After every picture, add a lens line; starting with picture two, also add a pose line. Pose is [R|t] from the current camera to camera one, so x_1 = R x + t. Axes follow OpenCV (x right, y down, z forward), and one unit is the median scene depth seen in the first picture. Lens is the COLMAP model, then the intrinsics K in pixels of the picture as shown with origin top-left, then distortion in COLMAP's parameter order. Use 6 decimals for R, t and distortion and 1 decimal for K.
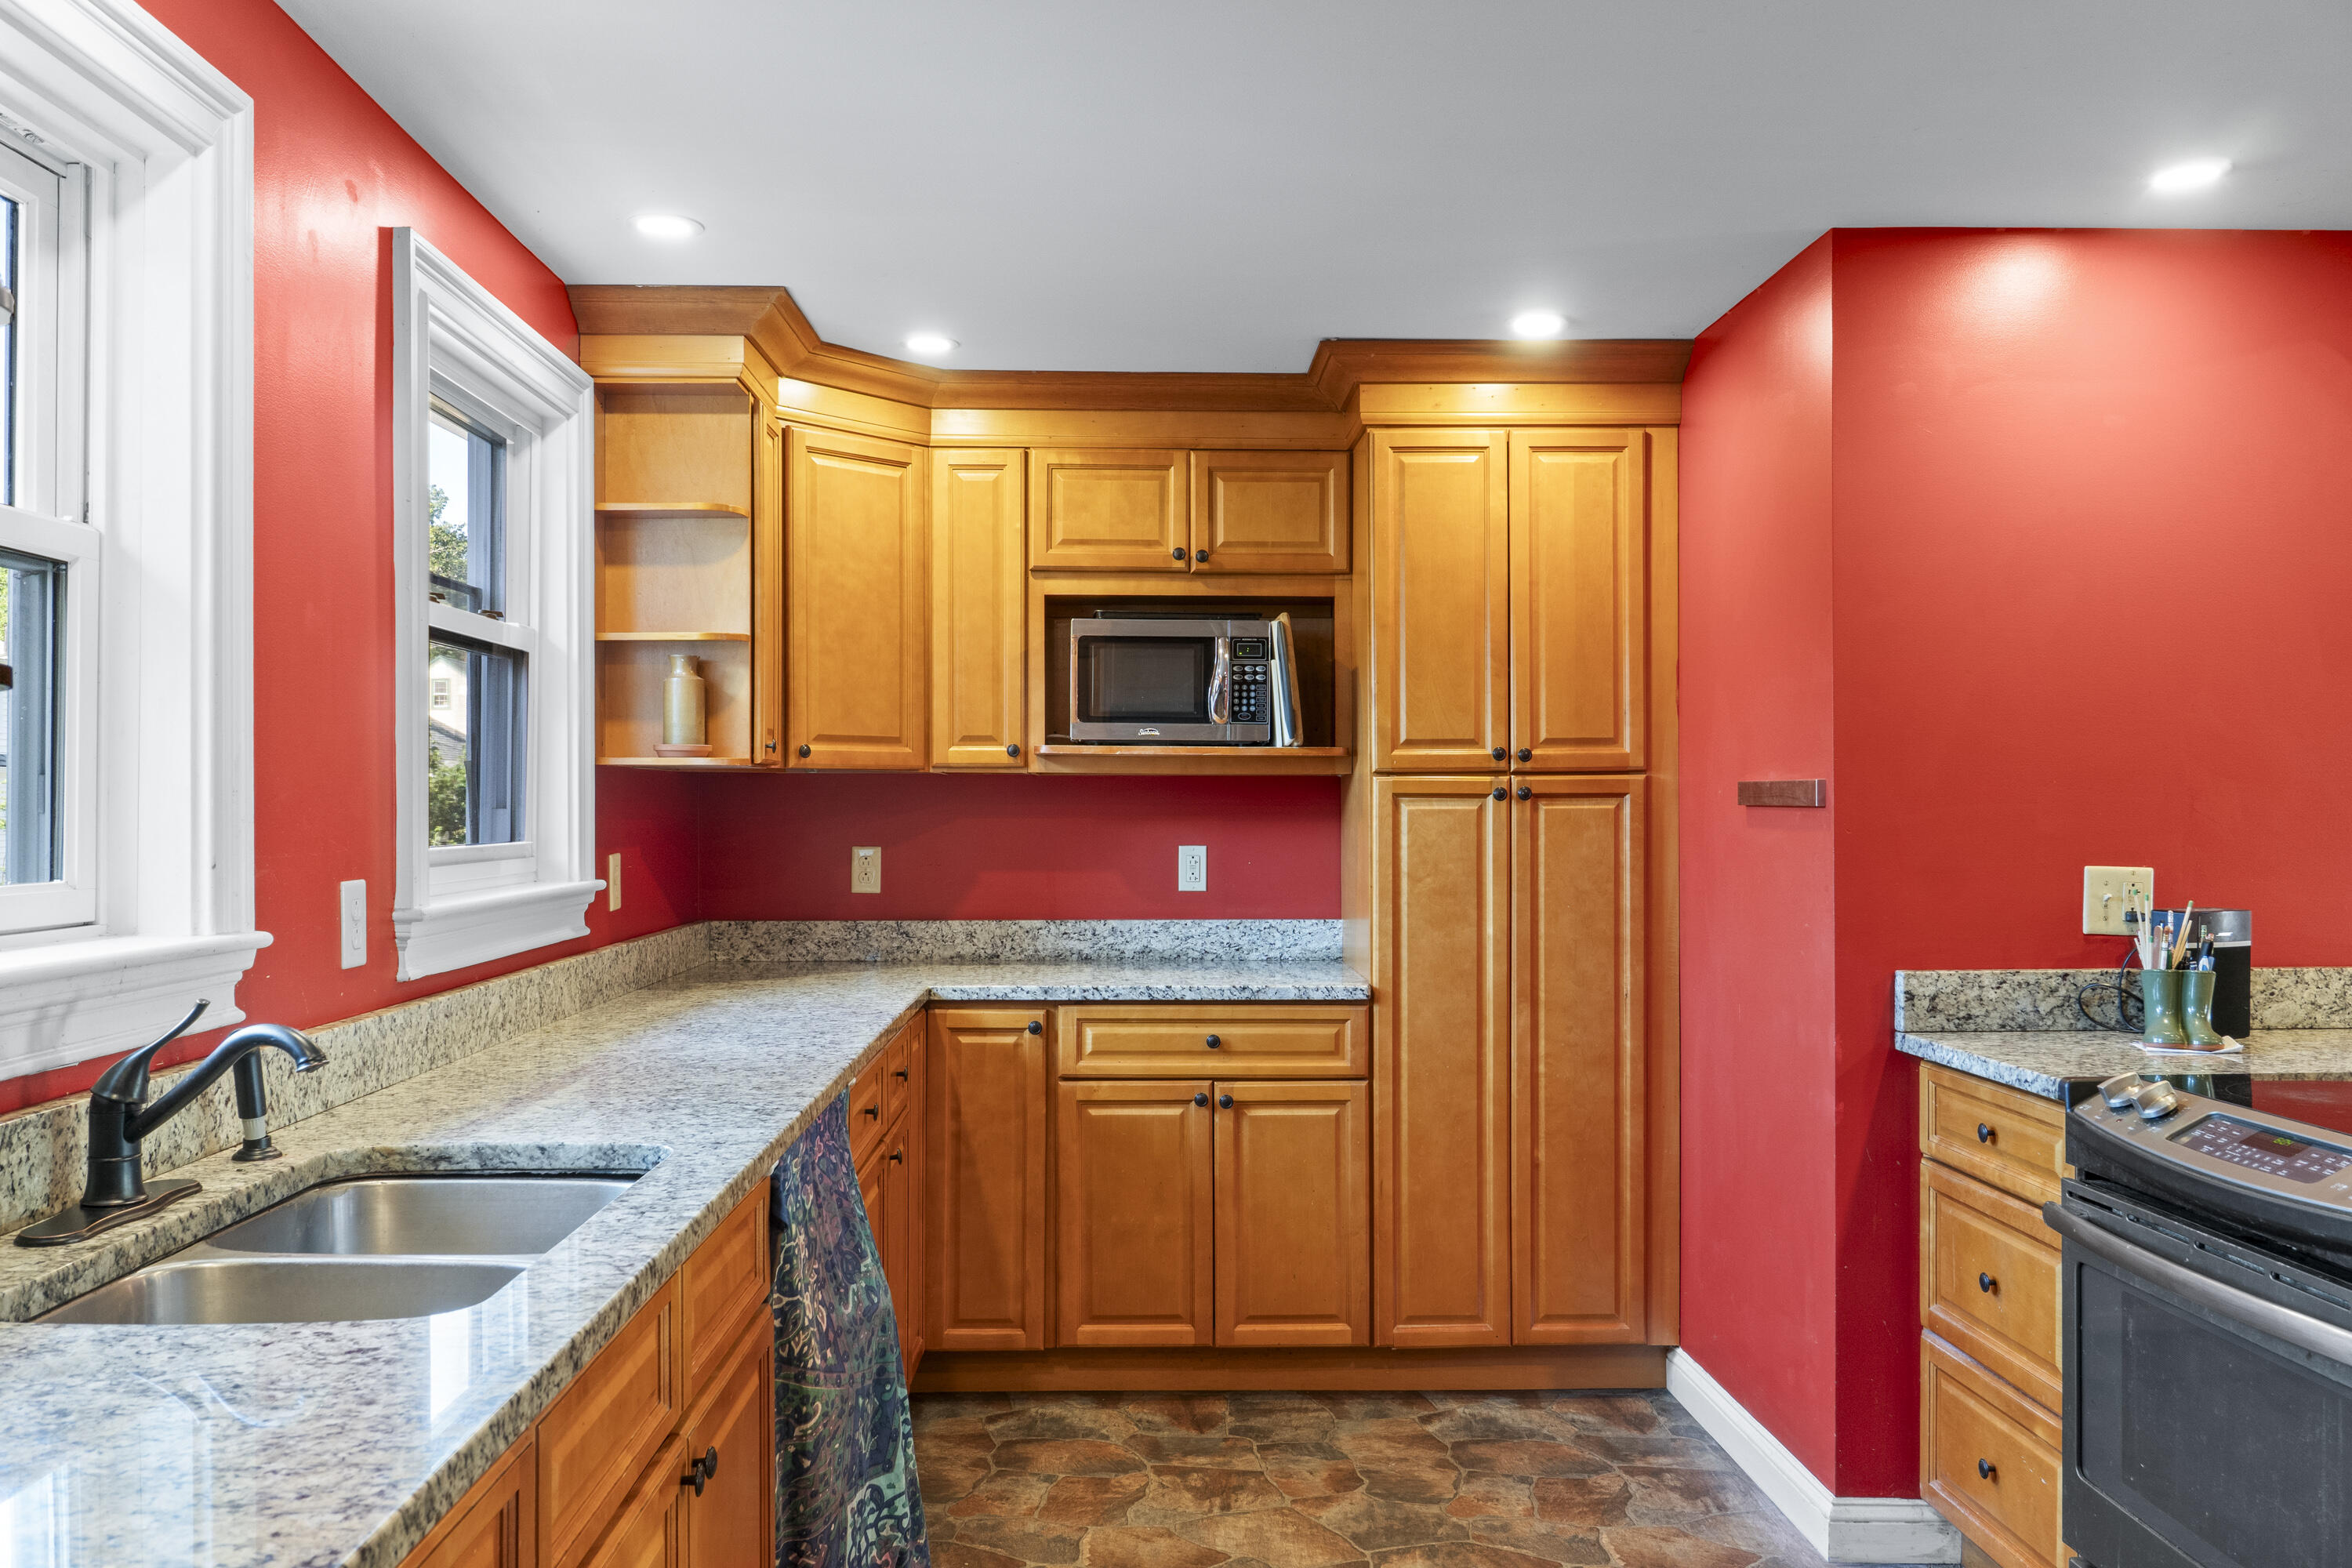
lens RADIAL K [[1822.9, 0, 1162.9], [0, 1822.9, 820.6], [0, 0, 1]] dist [0.003917, 0.005315]
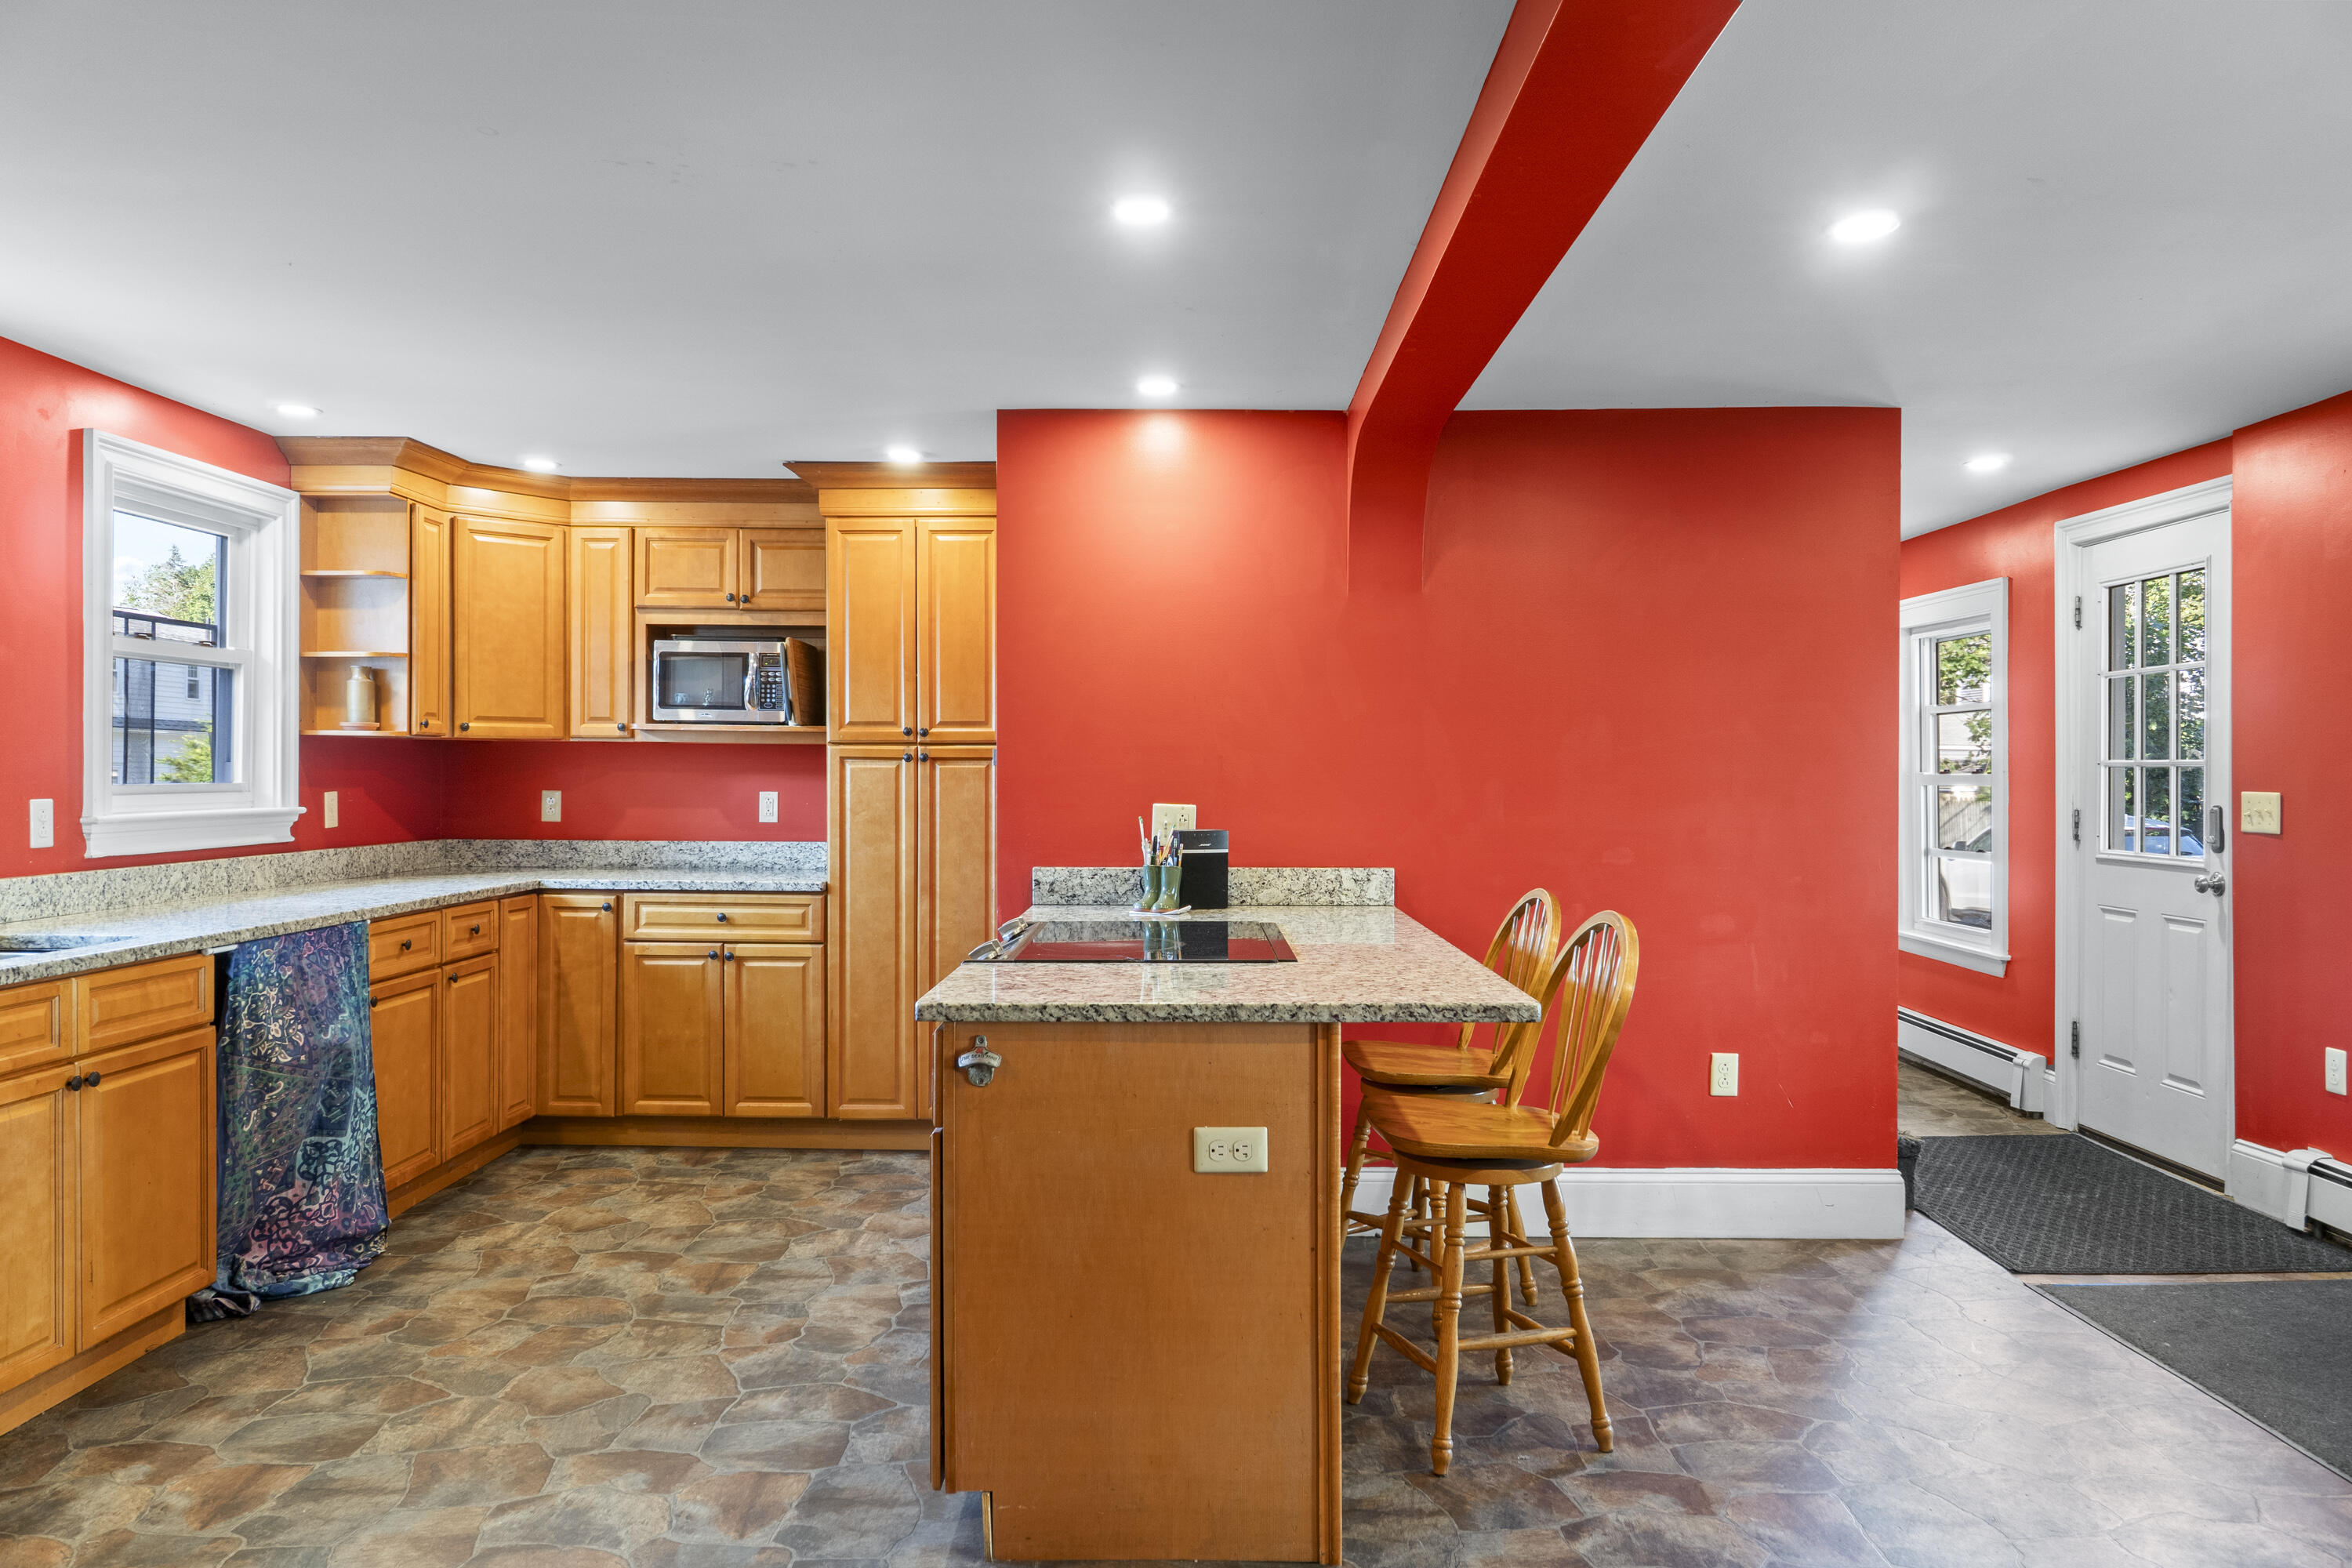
lens RADIAL K [[1591.0, 0, 1167.2], [0, 1591.0, 787.3], [0, 0, 1]] dist [-0.001087, -0.000473]
pose [[0.998999, 0.007886, -0.044033, 0.458461], [-0.007818, 0.999968, 0.001718, 0.006296], [0.044045, -0.001372, 0.999029, -0.321238]]
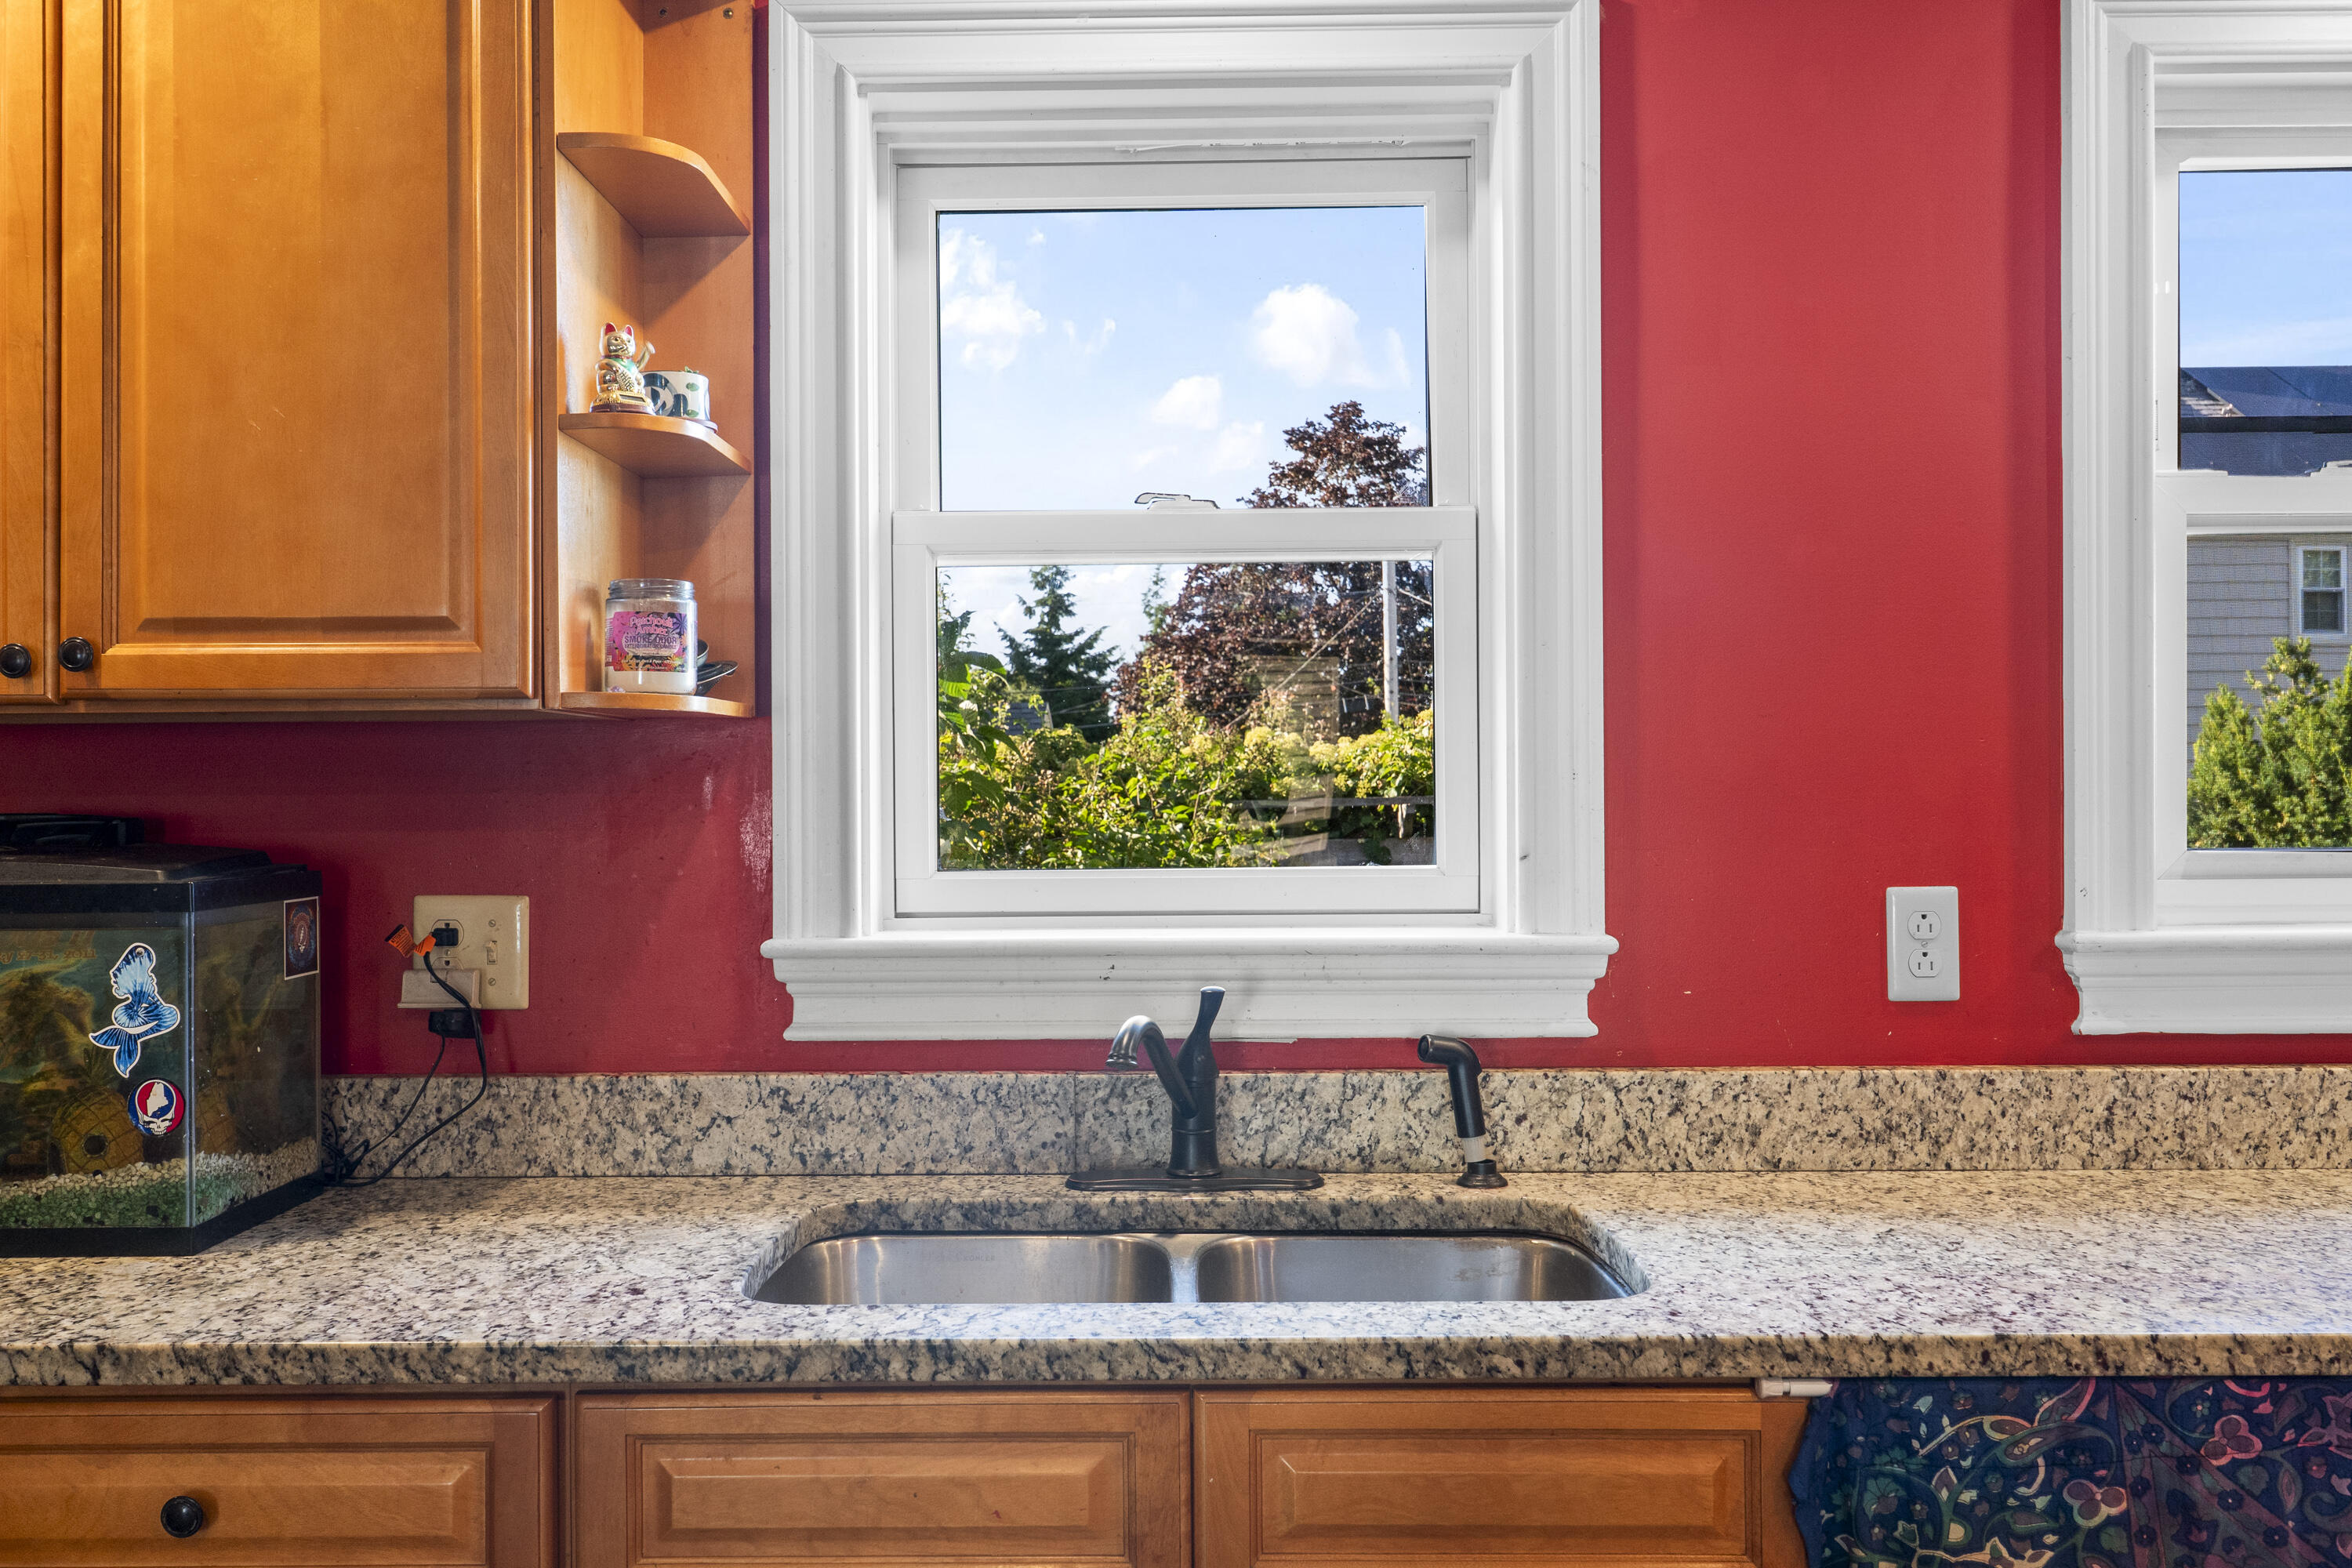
lens RADIAL K [[2013.1, 0, 1176.0], [0, 2013.1, 784.0], [0, 0, 1]] dist [0.009022, -0.001244]
pose [[-0.037859, -0.003806, -0.999276, 0.254064], [0.000166, 0.999993, -0.003815, -0.003947], [0.999283, -0.000310, -0.037858, 0.454001]]
